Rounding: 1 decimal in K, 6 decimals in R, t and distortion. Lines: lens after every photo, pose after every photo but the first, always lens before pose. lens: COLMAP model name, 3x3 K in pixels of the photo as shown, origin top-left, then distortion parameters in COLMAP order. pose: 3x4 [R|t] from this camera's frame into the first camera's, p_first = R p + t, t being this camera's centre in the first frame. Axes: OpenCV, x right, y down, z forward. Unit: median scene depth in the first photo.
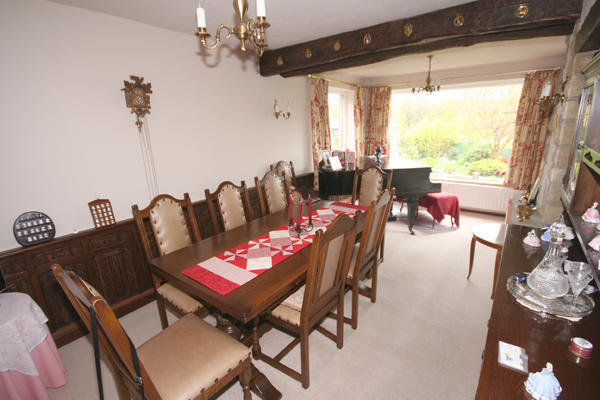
lens RADIAL K [[283.1, 0, 298.8], [0, 283.1, 201.4], [0, 0, 1]] dist [0.001560, -0.002575]
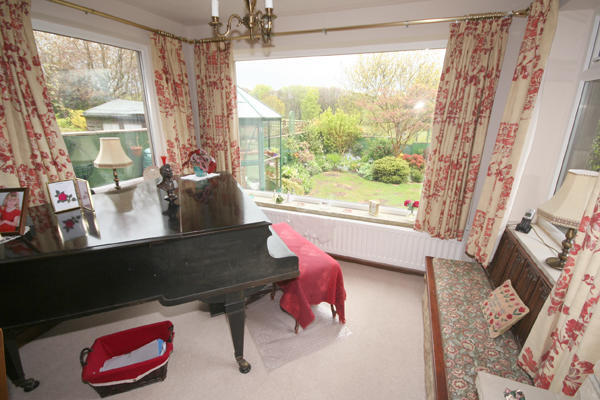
lens RADIAL K [[283.1, 0, 299.3], [0, 283.1, 202.6], [0, 0, 1]] dist [0.001560, -0.002575]
pose [[0.961809, -0.046724, 0.269703, 0.355190], [0.035604, 0.998308, 0.045976, -0.148135], [-0.271394, -0.034618, 0.961845, 0.531765]]
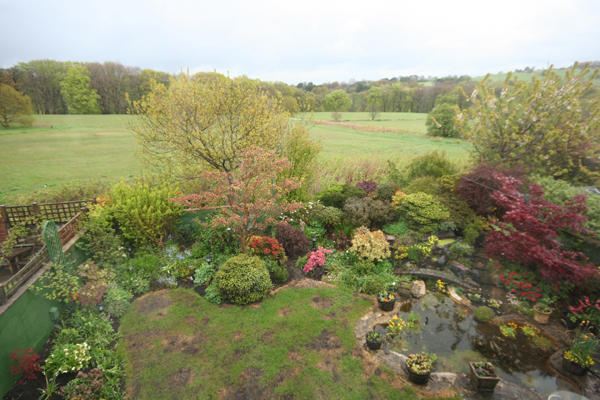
lens RADIAL K [[353.4, 0, 304.9], [0, 353.4, 203.3], [0, 0, 1]] dist [0.014400, 0.003989]
pose [[0.657521, -0.243705, 0.712933, 0.649031], [0.215580, 0.967535, 0.131913, -0.943849], [-0.721936, 0.066958, 0.688713, 0.951172]]
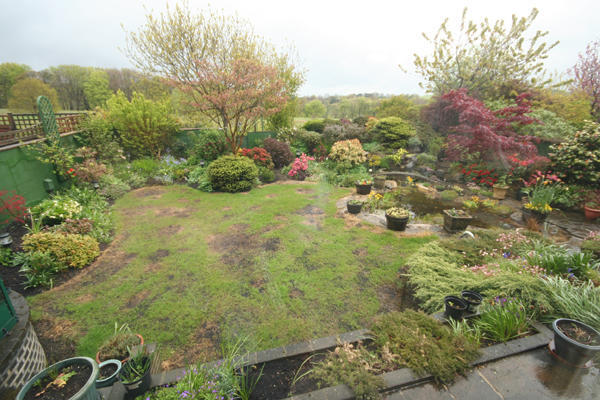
lens RADIAL K [[283.1, 0, 302.4], [0, 283.1, 200.1], [0, 0, 1]] dist [0.001560, -0.002575]
pose [[0.621984, -0.245459, 0.743563, 0.667385], [0.198703, 0.967991, 0.153333, -0.316297], [-0.757399, 0.052377, 0.650848, 1.174475]]
